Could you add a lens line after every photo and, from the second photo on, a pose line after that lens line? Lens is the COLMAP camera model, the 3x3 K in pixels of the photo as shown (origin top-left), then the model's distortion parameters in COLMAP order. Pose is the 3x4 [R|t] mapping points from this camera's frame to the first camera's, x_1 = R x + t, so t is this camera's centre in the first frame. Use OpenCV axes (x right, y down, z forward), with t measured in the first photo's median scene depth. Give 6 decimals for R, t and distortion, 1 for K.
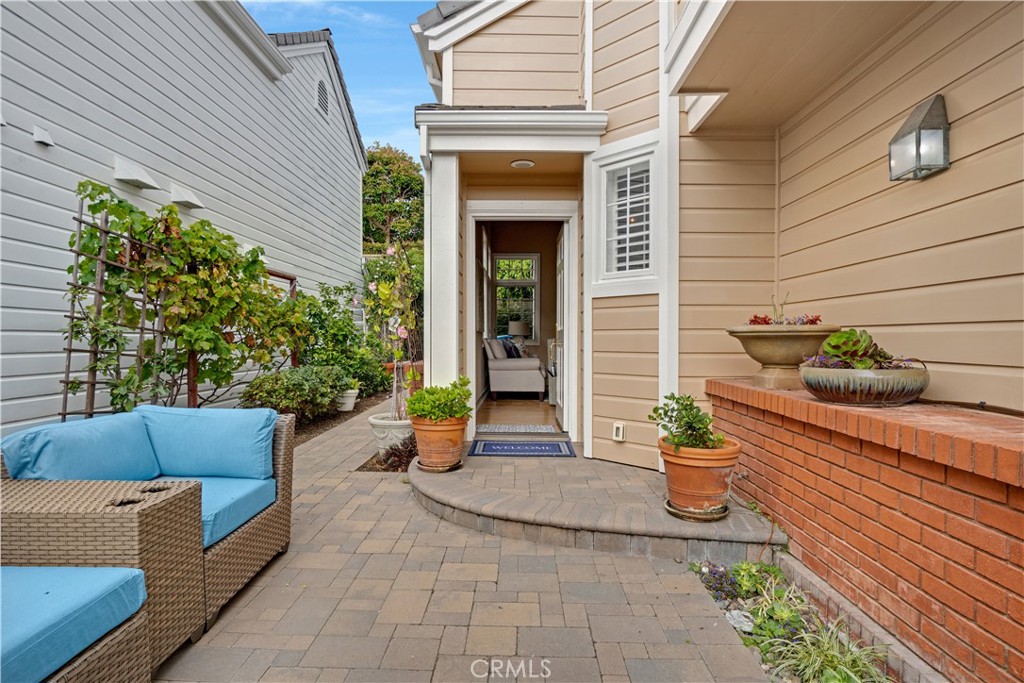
lens RADIAL K [[460.5, 0, 510.9], [0, 460.5, 338.0], [0, 0, 1]] dist [-0.054264, 0.014710]
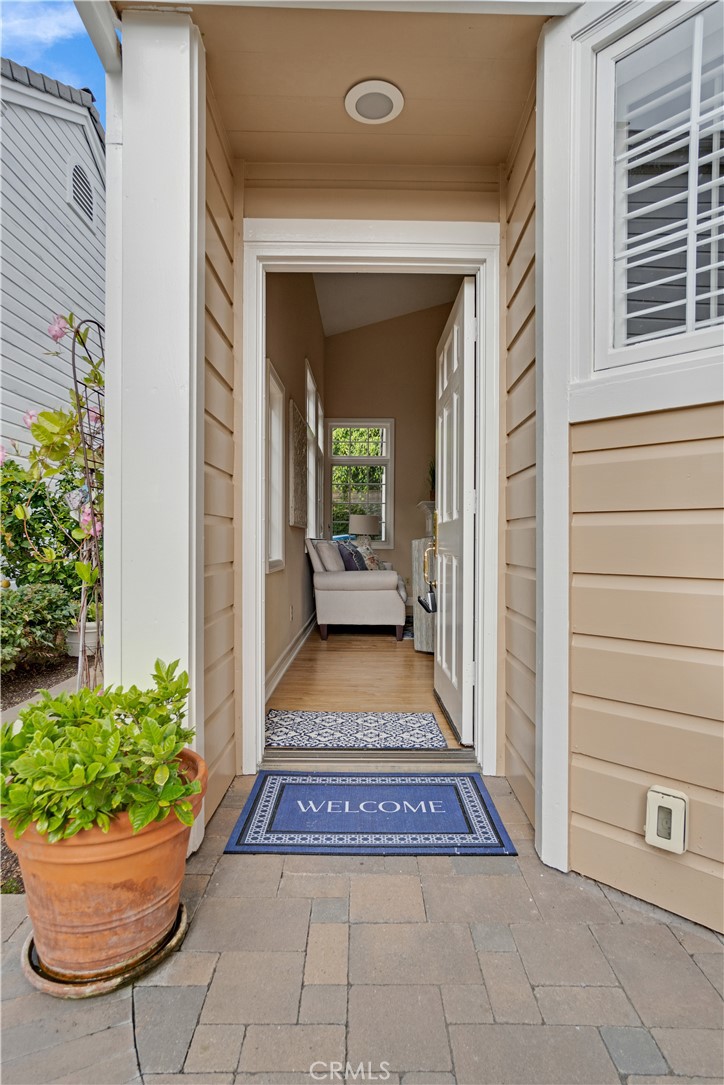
lens RADIAL K [[488.0, 0, 357.9], [0, 488.0, 540.3], [0, 0, 1]] dist [-0.054264, 0.014710]
pose [[0.999980, 0.002816, 0.005693, 0.006982], [-0.002828, 0.999994, 0.002115, 0.001928], [-0.005687, -0.002131, 0.999982, 0.395667]]
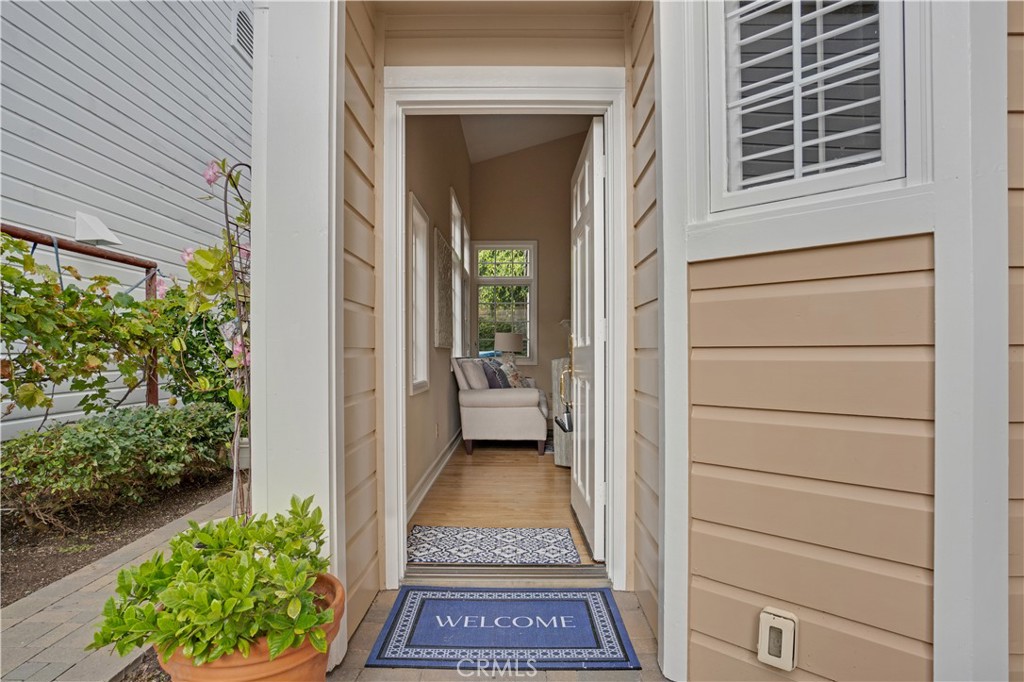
lens RADIAL K [[460.5, 0, 502.5], [0, 460.5, 350.2], [0, 0, 1]] dist [-0.054264, 0.014710]
pose [[0.999980, -0.003799, -0.005123, 0.017172], [0.003789, 0.999991, -0.001849, -0.009563], [0.005130, 0.001830, 0.999985, 0.395040]]
